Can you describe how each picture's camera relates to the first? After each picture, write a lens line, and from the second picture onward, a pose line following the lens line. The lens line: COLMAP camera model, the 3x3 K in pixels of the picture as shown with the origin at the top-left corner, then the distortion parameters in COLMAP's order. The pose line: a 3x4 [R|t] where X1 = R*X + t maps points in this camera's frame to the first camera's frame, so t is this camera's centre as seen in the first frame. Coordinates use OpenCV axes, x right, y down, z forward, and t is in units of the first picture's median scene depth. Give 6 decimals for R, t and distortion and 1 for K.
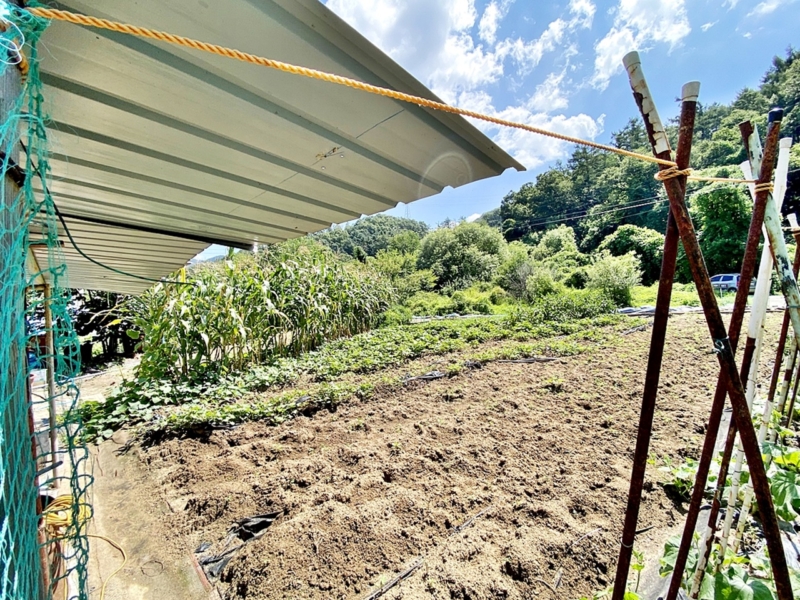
lens RADIAL K [[318.0, 0, 395.4], [0, 318.0, 299.2], [0, 0, 1]] dist [0.001121, -0.013965]
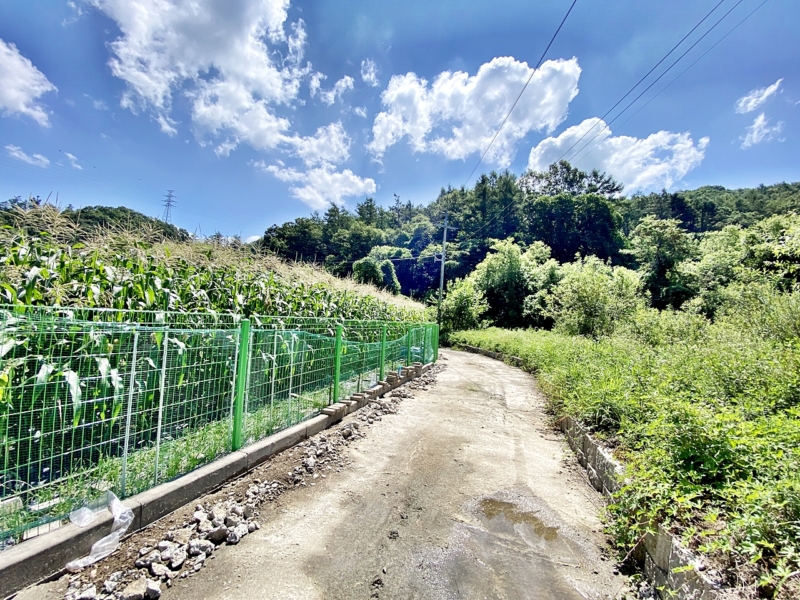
lens RADIAL K [[318.0, 0, 395.4], [0, 318.0, 299.2], [0, 0, 1]] dist [0.001121, -0.013965]
pose [[0.782166, 0.128696, 0.609634, 0.073274], [-0.080058, 0.991084, -0.106506, -0.003444], [-0.617906, 0.034499, 0.785495, -0.153072]]
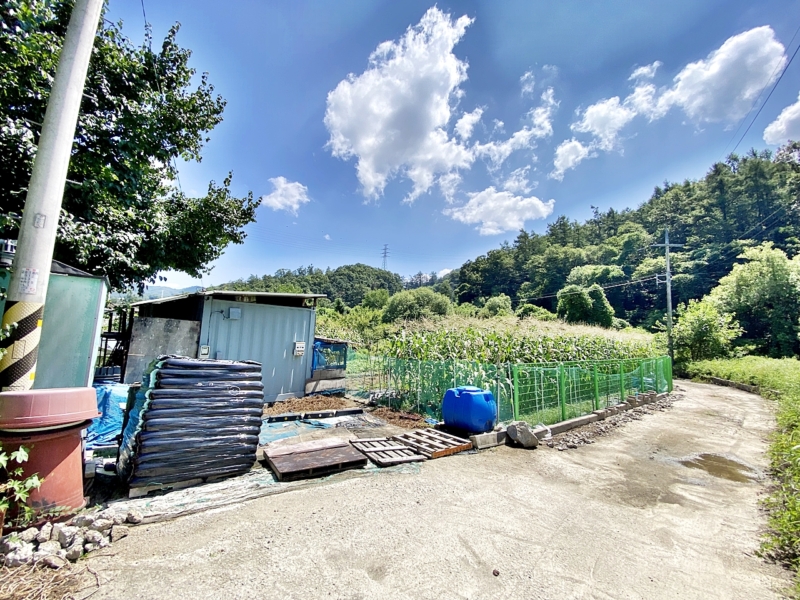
lens RADIAL K [[318.0, 0, 395.4], [0, 318.0, 299.2], [0, 0, 1]] dist [0.001121, -0.013965]
pose [[0.993439, 0.085781, 0.075639, 0.008447], [-0.074815, 0.987674, -0.137490, -0.006950], [-0.086501, 0.130929, 0.987611, -0.217878]]
